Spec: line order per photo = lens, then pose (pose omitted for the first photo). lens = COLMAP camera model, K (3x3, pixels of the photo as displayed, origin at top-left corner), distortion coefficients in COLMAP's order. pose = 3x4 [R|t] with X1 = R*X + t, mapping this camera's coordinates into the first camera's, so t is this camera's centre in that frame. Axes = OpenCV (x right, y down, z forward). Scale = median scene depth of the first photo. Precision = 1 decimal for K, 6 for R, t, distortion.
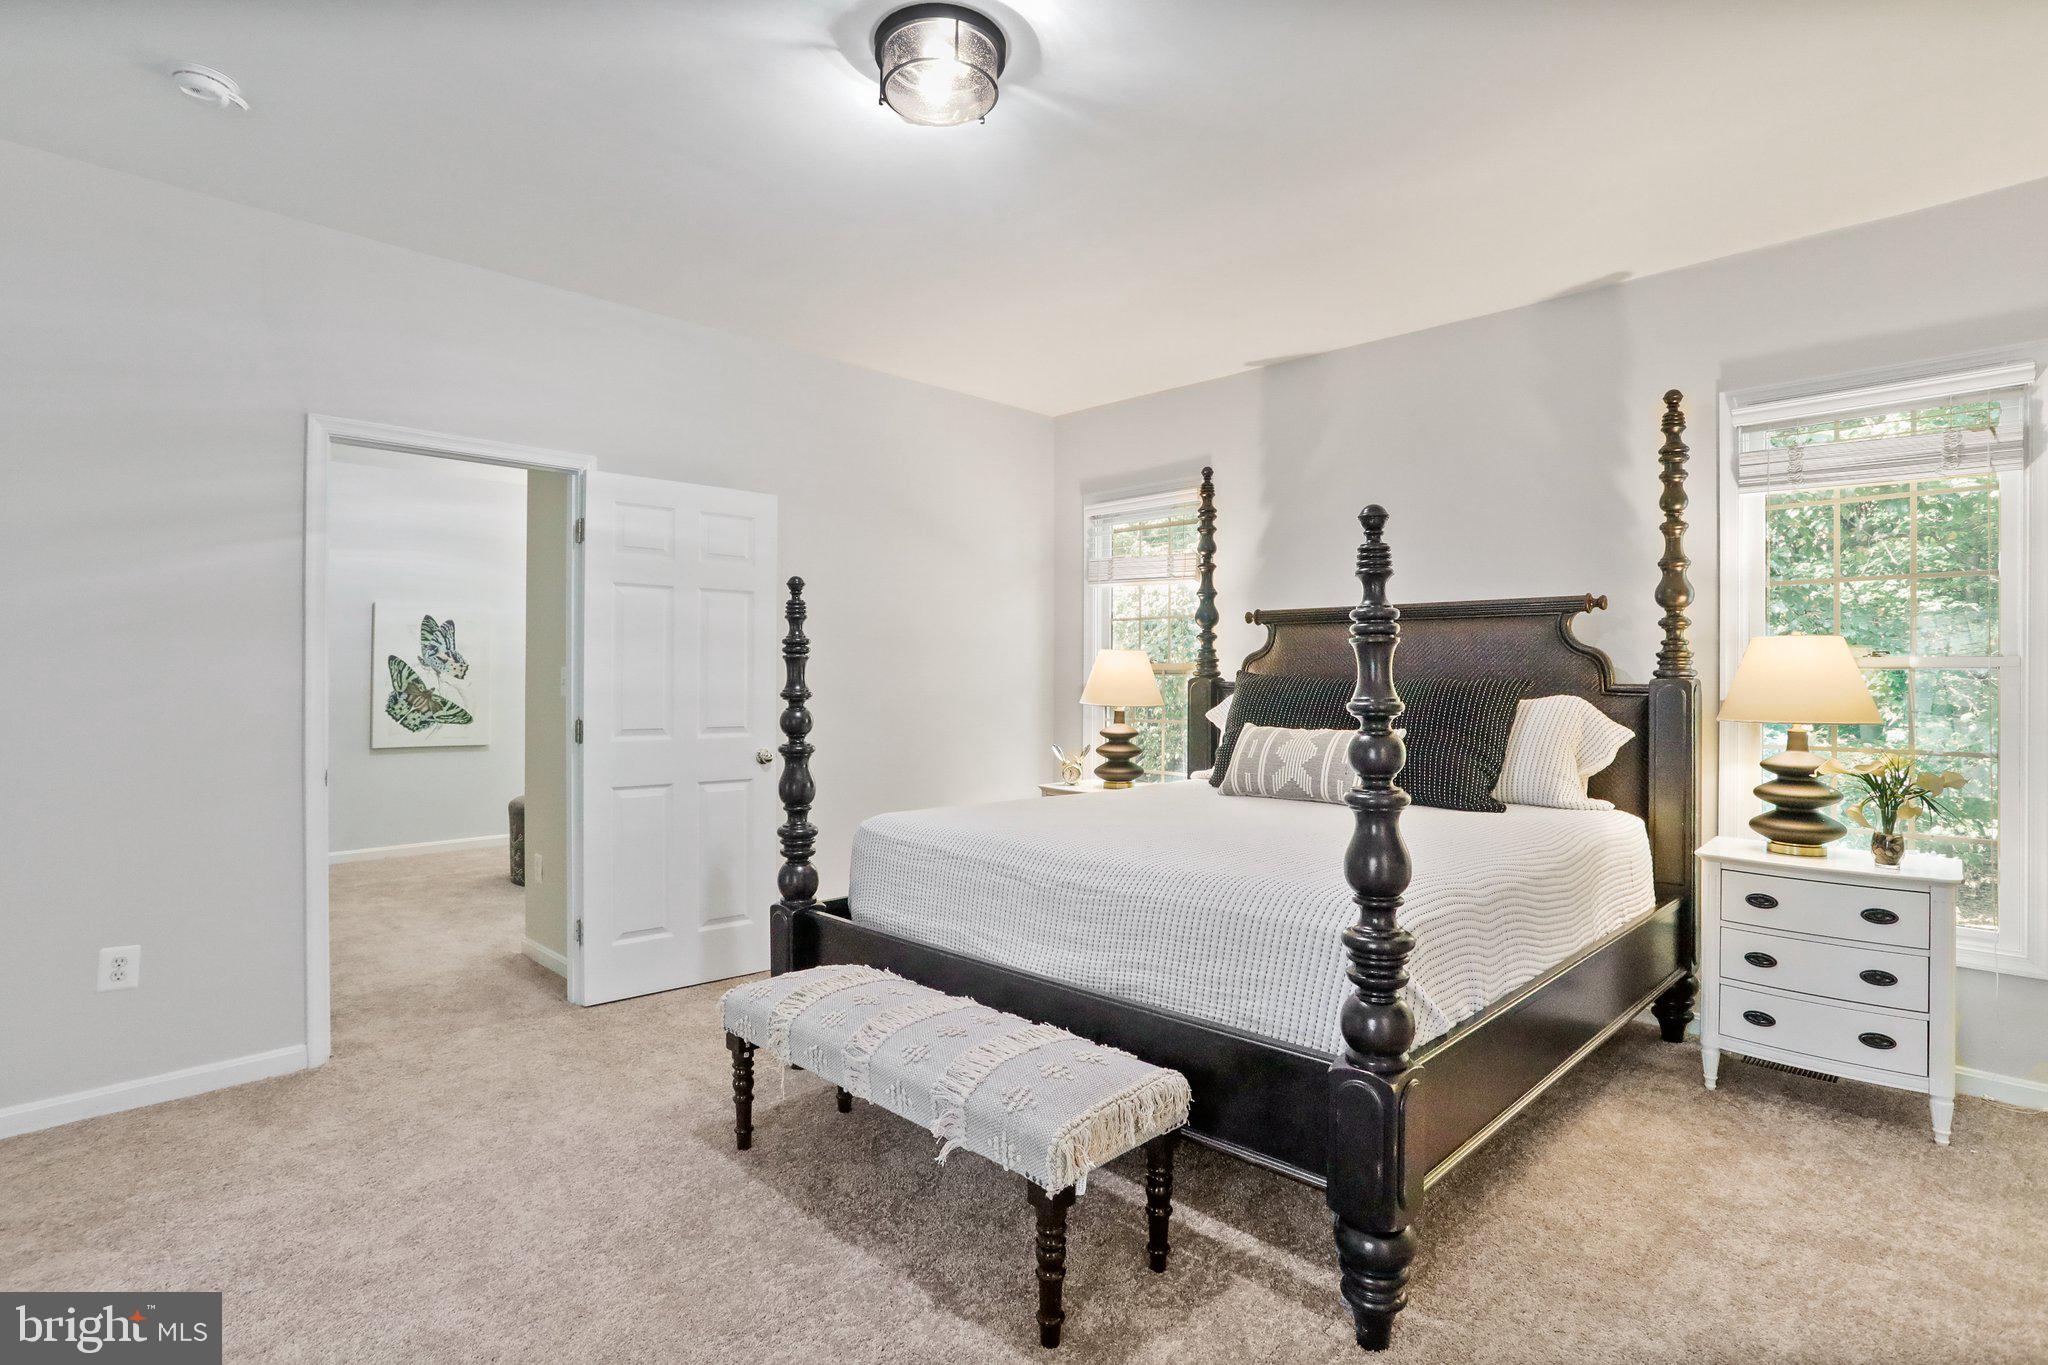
lens RADIAL K [[1063.0, 0, 1018.2], [0, 1063.0, 670.7], [0, 0, 1]] dist [0.007256, 0.001002]
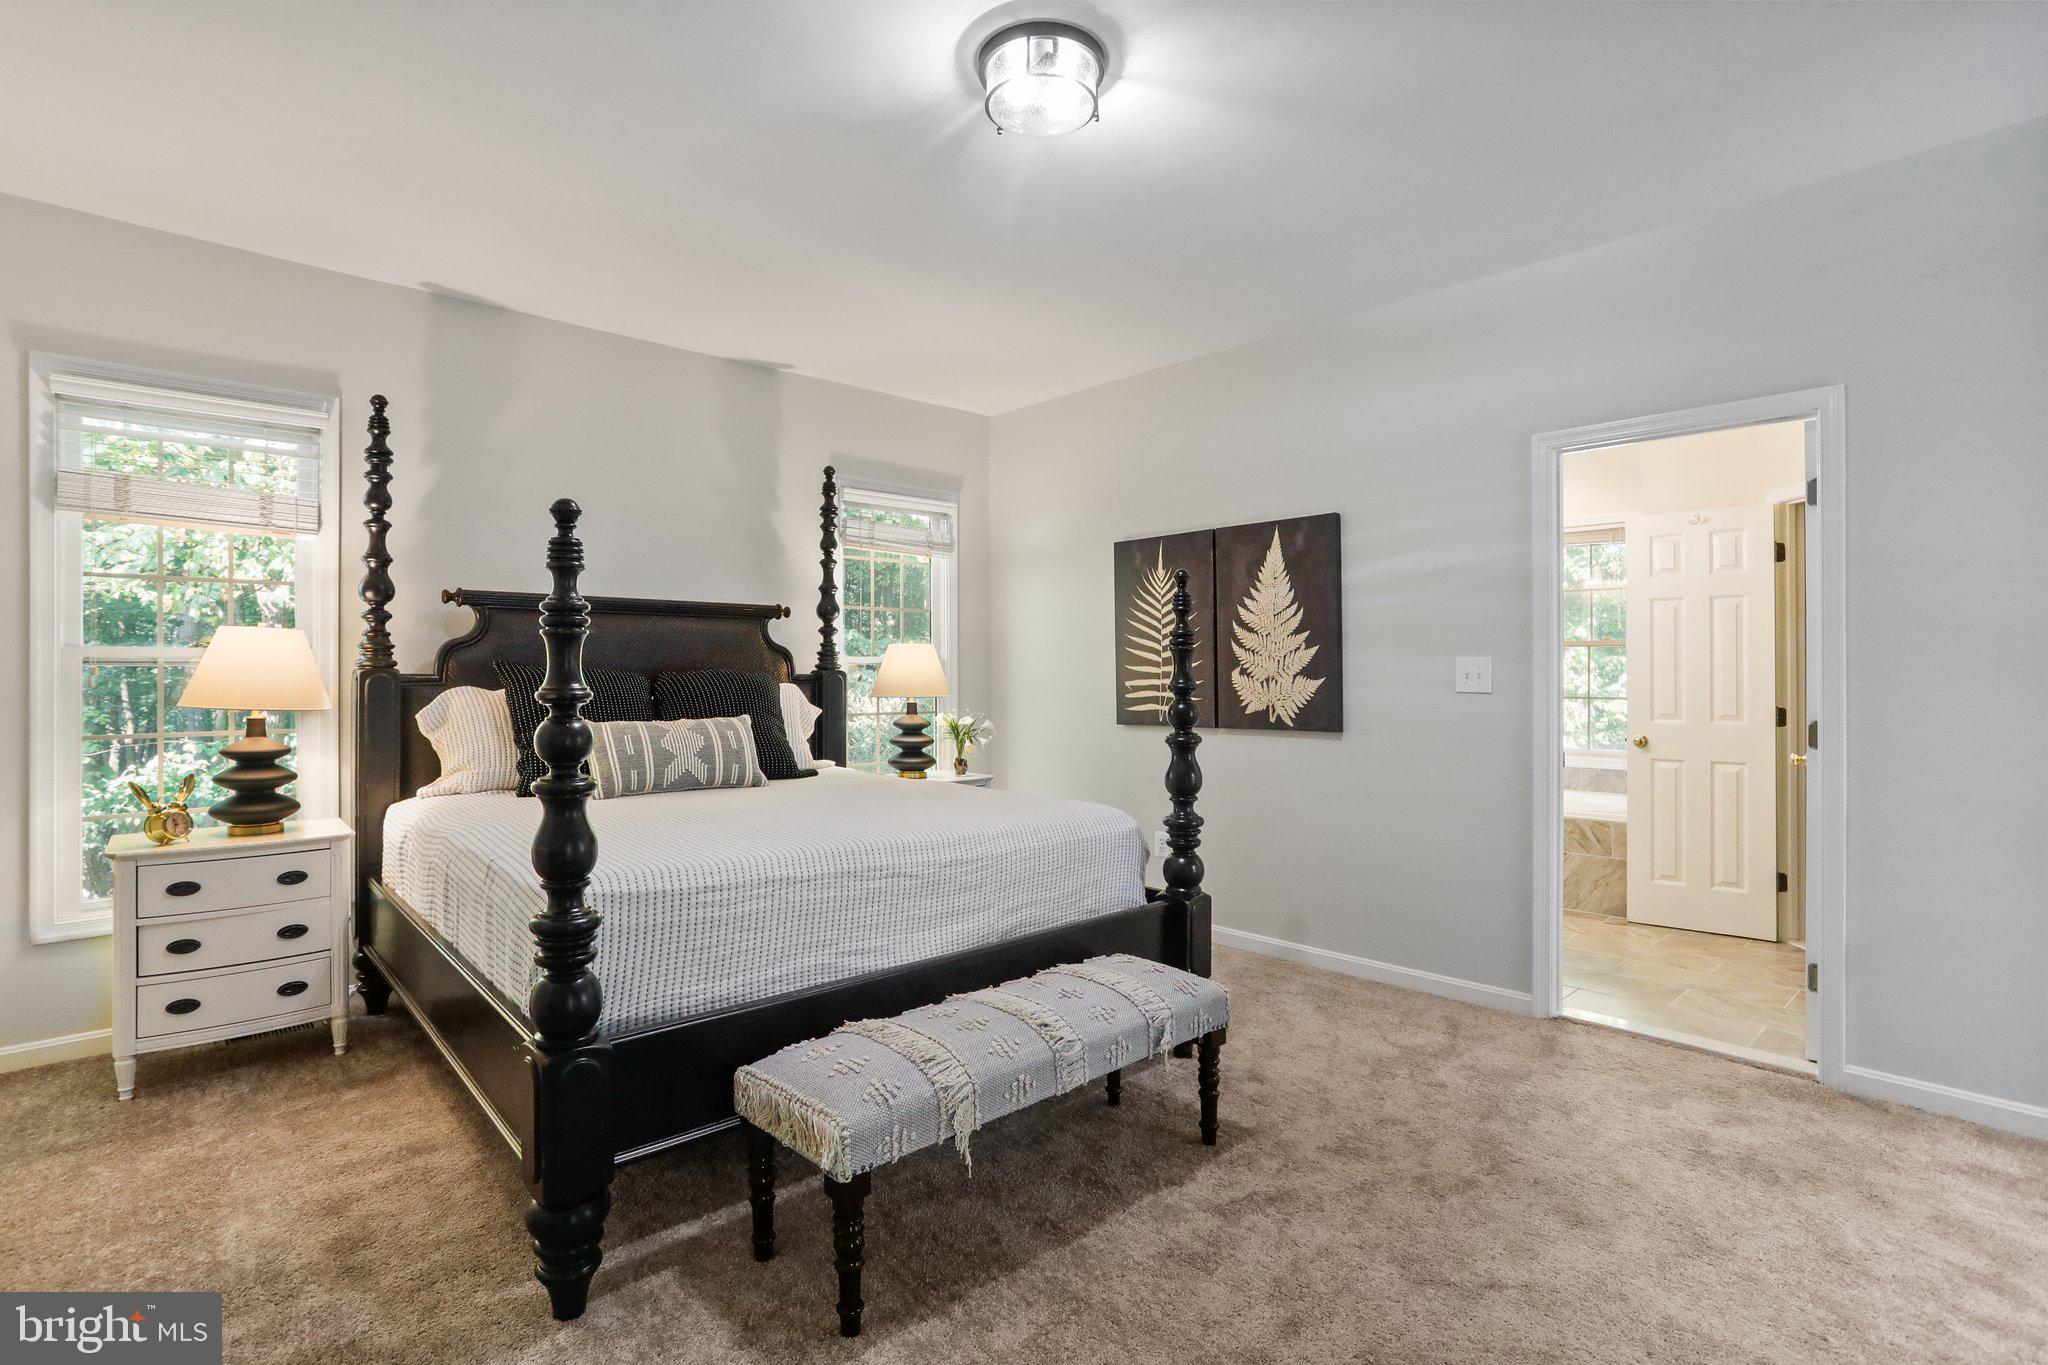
lens RADIAL K [[963.3, 0, 1016.3], [0, 963.3, 689.2], [0, 0, 1]] dist [0.017555, 0.000338]
pose [[0.093459, -0.019986, 0.995422, -0.595772], [-0.008503, 0.999746, 0.020871, 0.003719], [-0.995587, -0.010414, 0.093266, 0.581771]]
